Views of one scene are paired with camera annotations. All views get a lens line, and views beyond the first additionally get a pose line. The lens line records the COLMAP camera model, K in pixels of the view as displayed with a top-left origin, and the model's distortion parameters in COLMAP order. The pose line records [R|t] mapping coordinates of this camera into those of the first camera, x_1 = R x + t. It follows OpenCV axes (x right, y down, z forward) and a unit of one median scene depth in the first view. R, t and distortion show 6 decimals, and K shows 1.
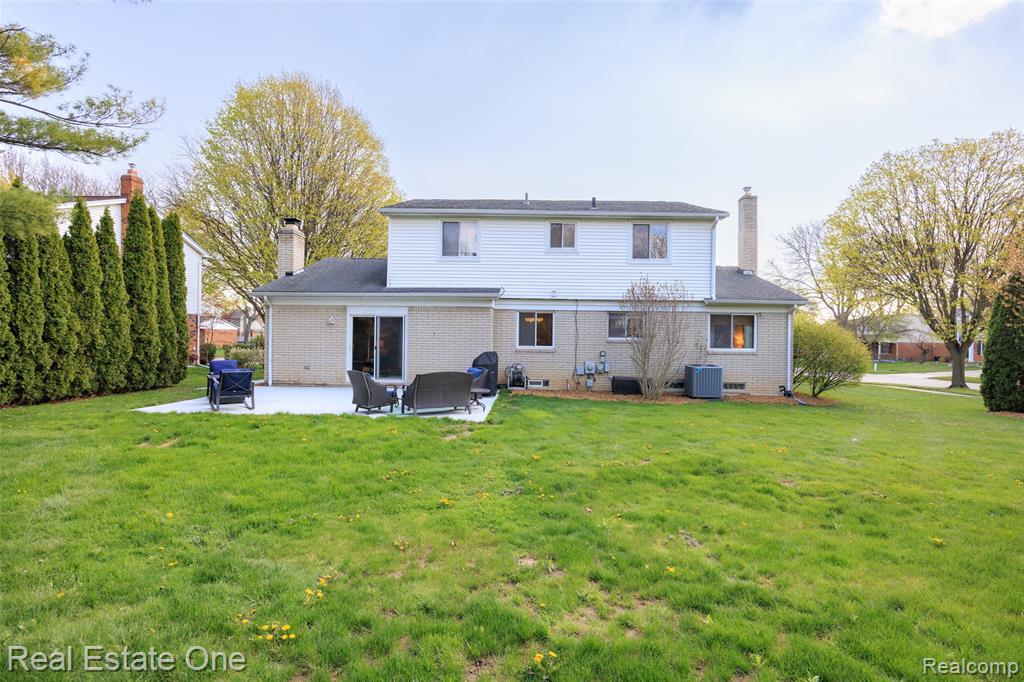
lens RADIAL K [[509.7, 0, 510.5], [0, 509.7, 343.8], [0, 0, 1]] dist [0.001176, 0.000063]
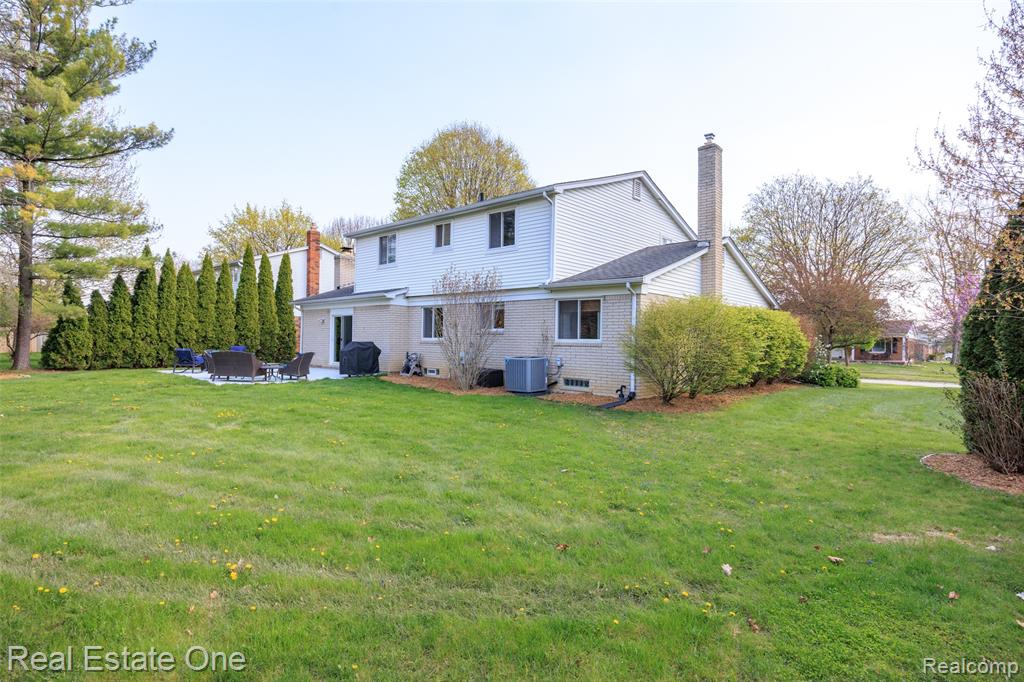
lens RADIAL K [[509.7, 0, 511.9], [0, 509.7, 335.6], [0, 0, 1]] dist [0.001176, 0.000063]
pose [[0.767344, -0.004690, -0.641218, 0.906968], [-0.000724, 0.999966, -0.008181, 0.009227], [0.641235, 0.006742, 0.767315, 0.260435]]
